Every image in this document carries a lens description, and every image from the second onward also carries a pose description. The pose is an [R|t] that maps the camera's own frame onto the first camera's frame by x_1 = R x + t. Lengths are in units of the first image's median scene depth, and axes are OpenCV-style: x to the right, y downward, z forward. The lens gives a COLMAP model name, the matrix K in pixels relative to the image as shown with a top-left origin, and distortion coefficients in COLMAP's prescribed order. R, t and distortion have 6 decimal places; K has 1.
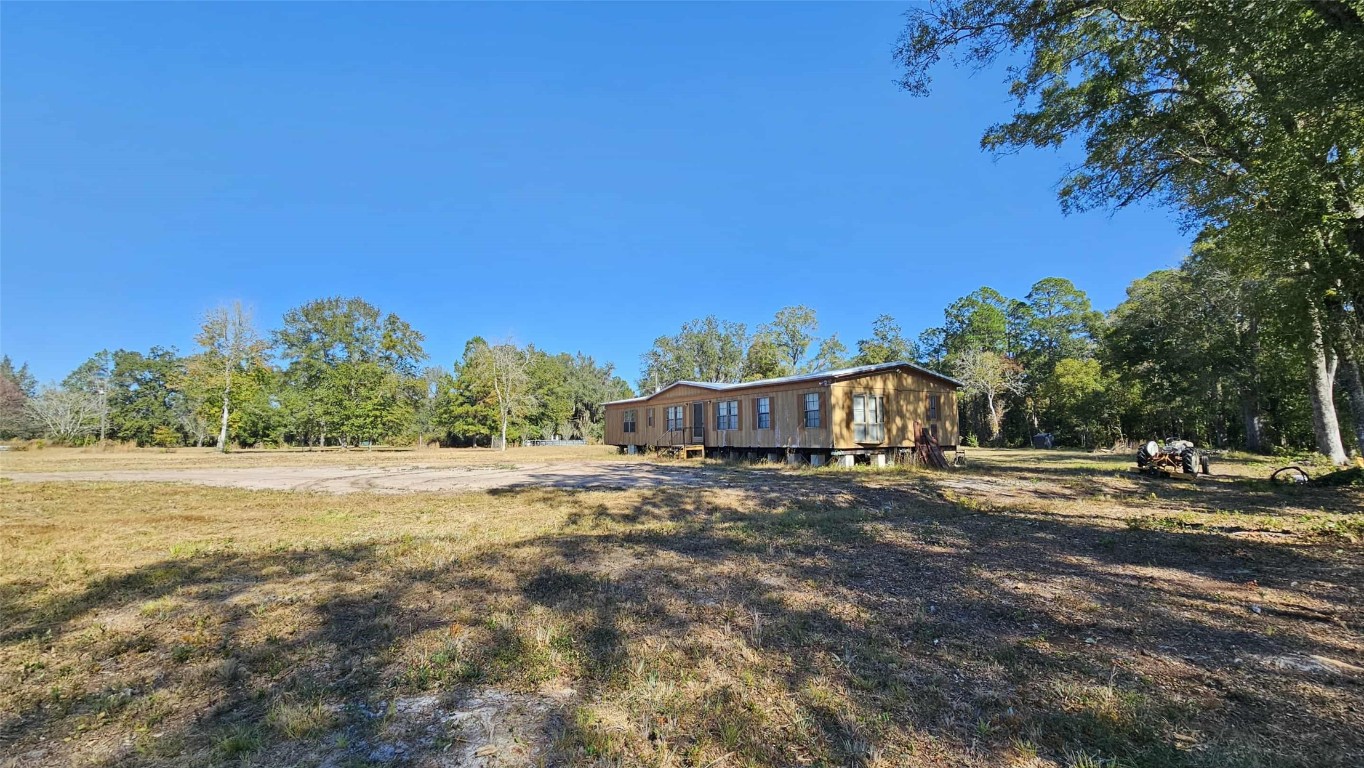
lens RADIAL K [[557.7, 0, 678.7], [0, 557.7, 375.7], [0, 0, 1]] dist [0.000411, -0.000465]
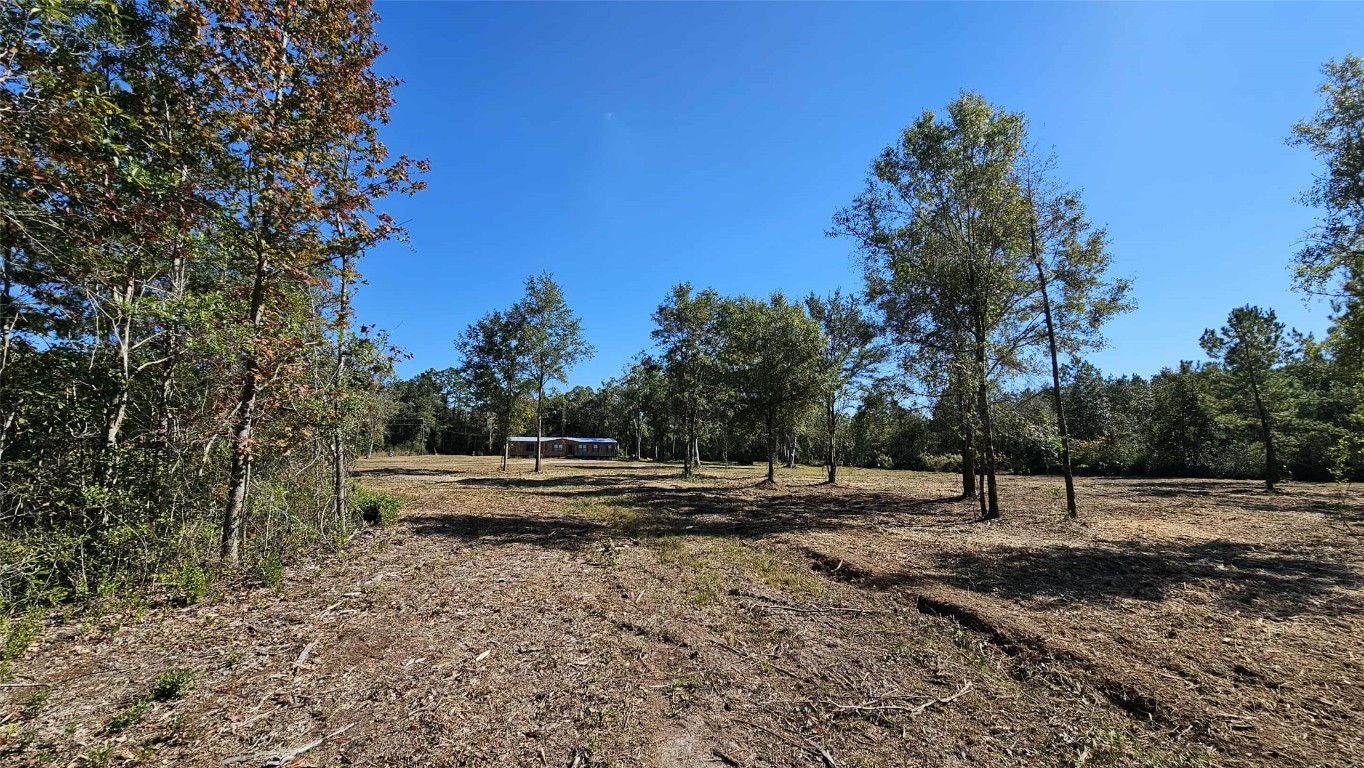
lens RADIAL K [[557.7, 0, 678.7], [0, 557.7, 375.7], [0, 0, 1]] dist [0.000411, -0.000465]
pose [[0.270200, 0.135355, 0.953242, -6.092761], [-0.120467, 0.987041, -0.106008, -0.173599], [-0.955238, -0.086191, 0.283004, -1.315086]]
